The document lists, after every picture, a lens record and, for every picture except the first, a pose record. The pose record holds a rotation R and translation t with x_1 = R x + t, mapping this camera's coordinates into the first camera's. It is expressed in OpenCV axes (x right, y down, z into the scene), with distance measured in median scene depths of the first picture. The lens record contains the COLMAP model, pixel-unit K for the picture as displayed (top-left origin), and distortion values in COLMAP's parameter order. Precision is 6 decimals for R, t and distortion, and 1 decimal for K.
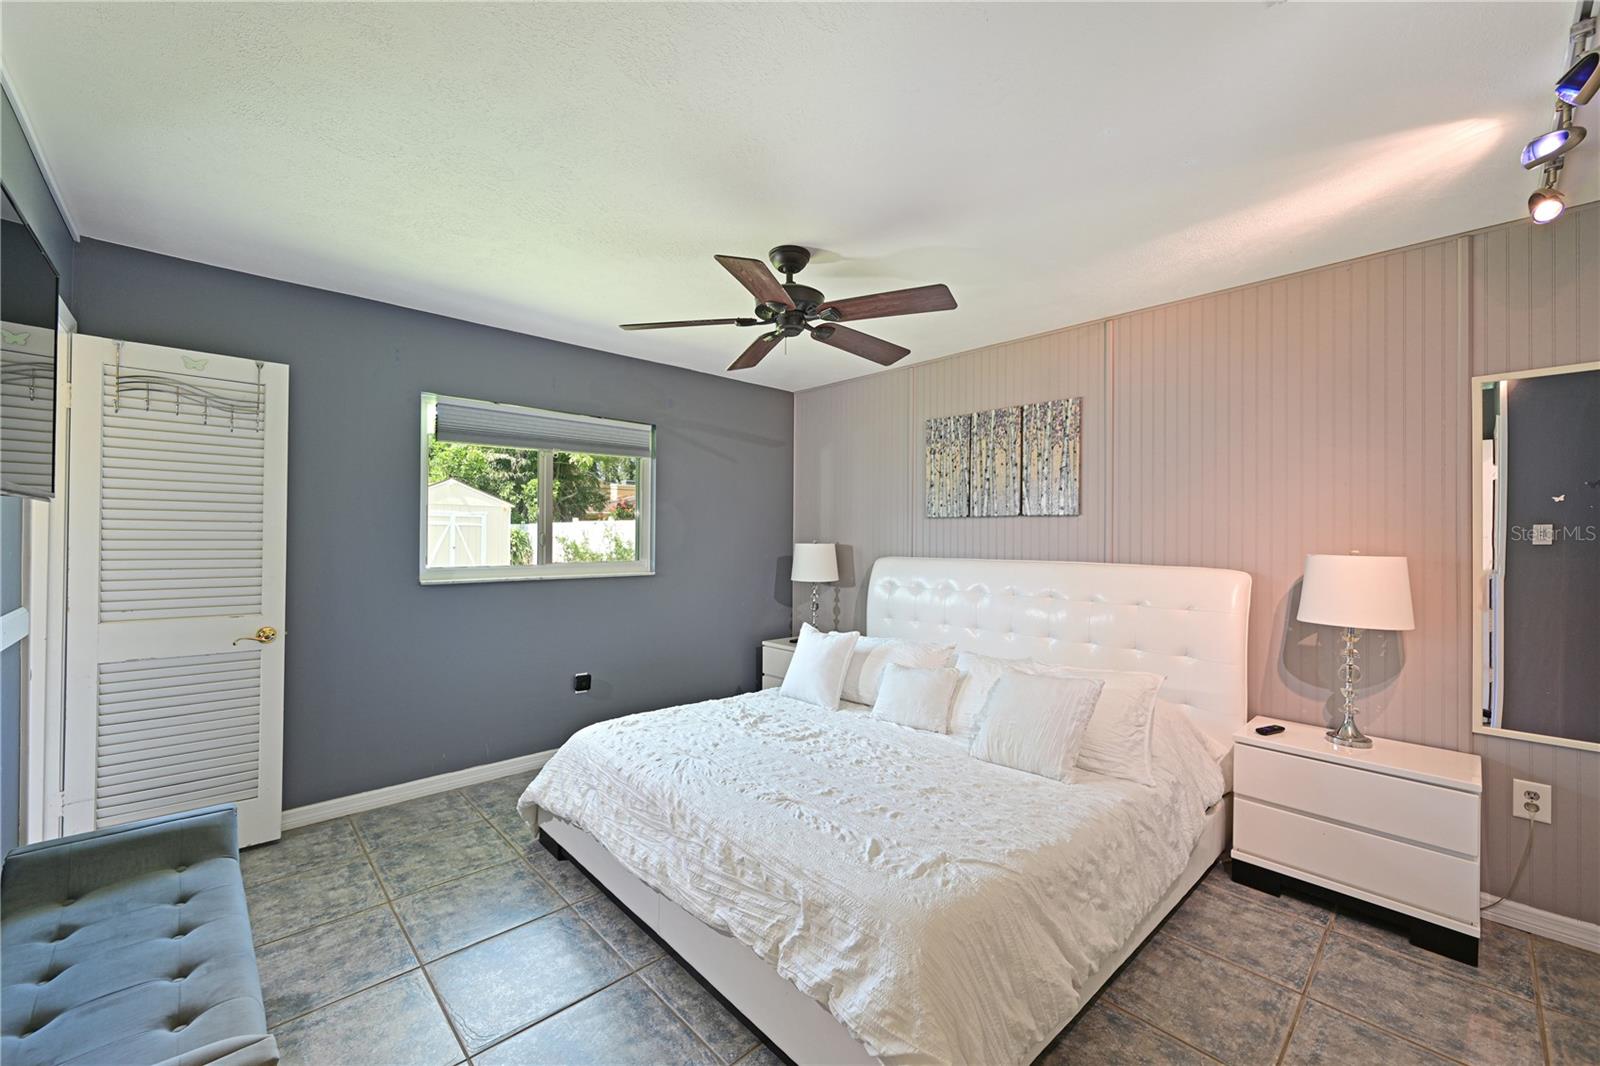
lens RADIAL K [[626.2, 0, 797.4], [0, 626.2, 526.6], [0, 0, 1]] dist [-0.001694, 0.001274]
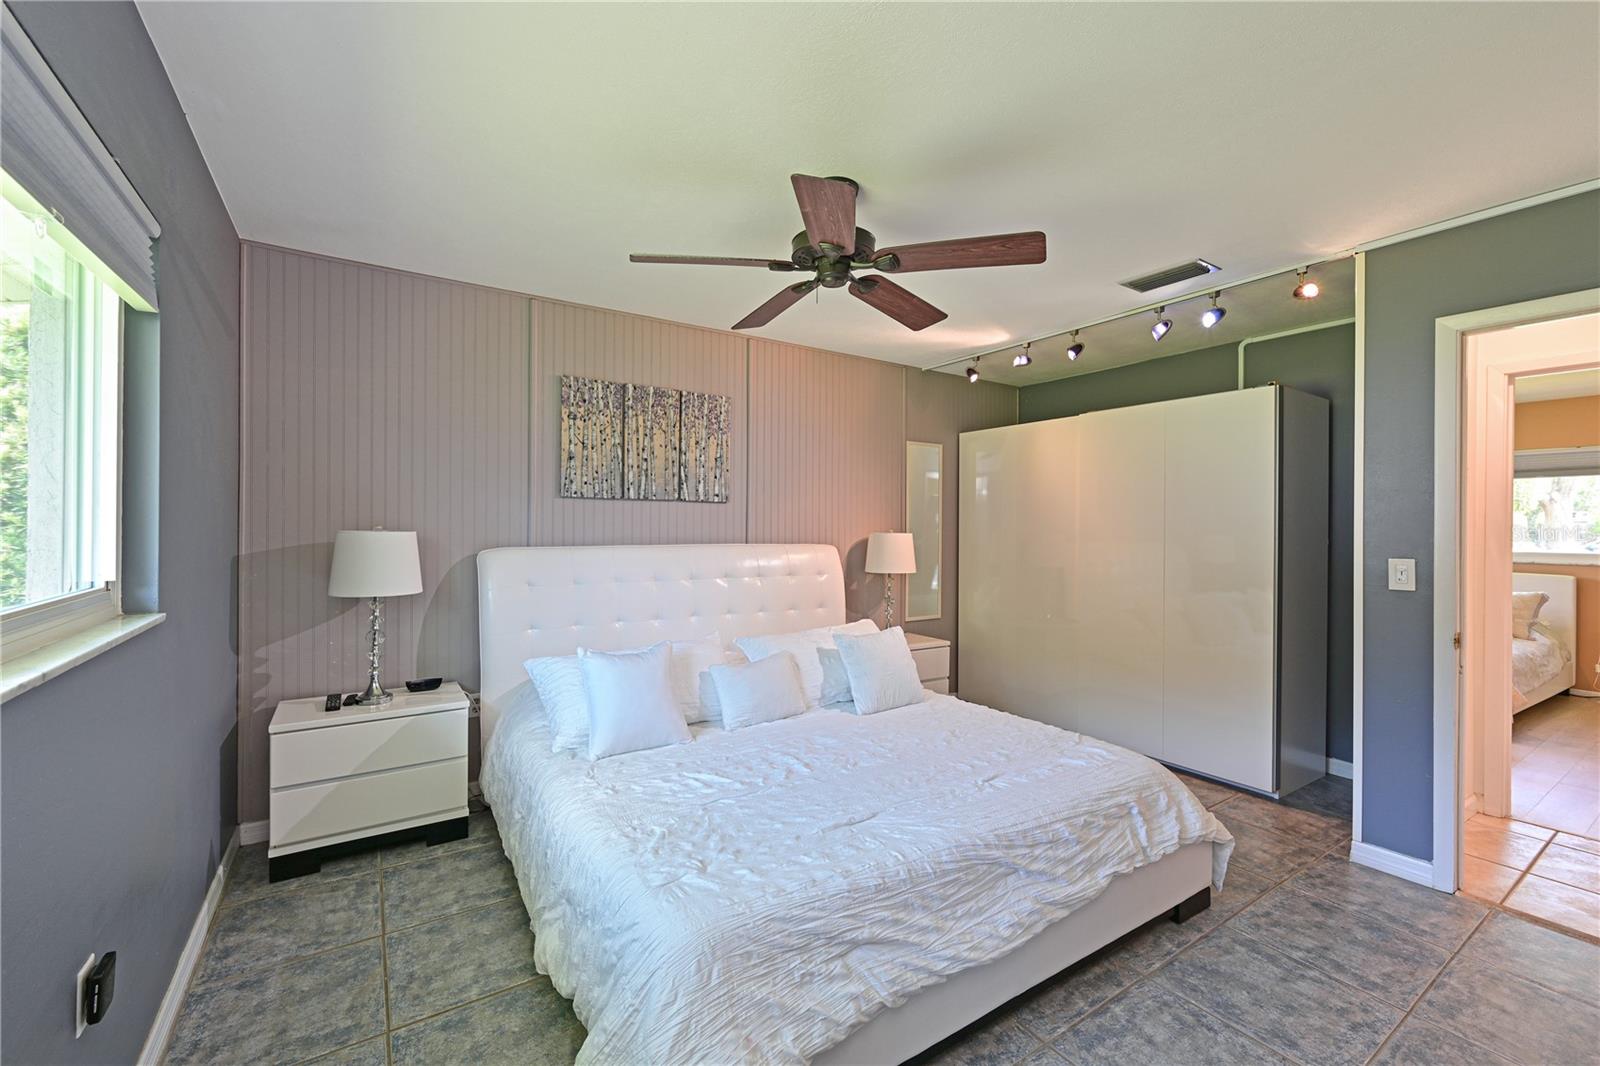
lens RADIAL K [[626.2, 0, 792.6], [0, 626.2, 532.1], [0, 0, 1]] dist [-0.001694, 0.001274]
pose [[0.191124, -0.015902, 0.981437, -0.576155], [-0.021519, 0.999561, 0.020386, 0.009322], [-0.981330, -0.025016, 0.190698, 0.604895]]
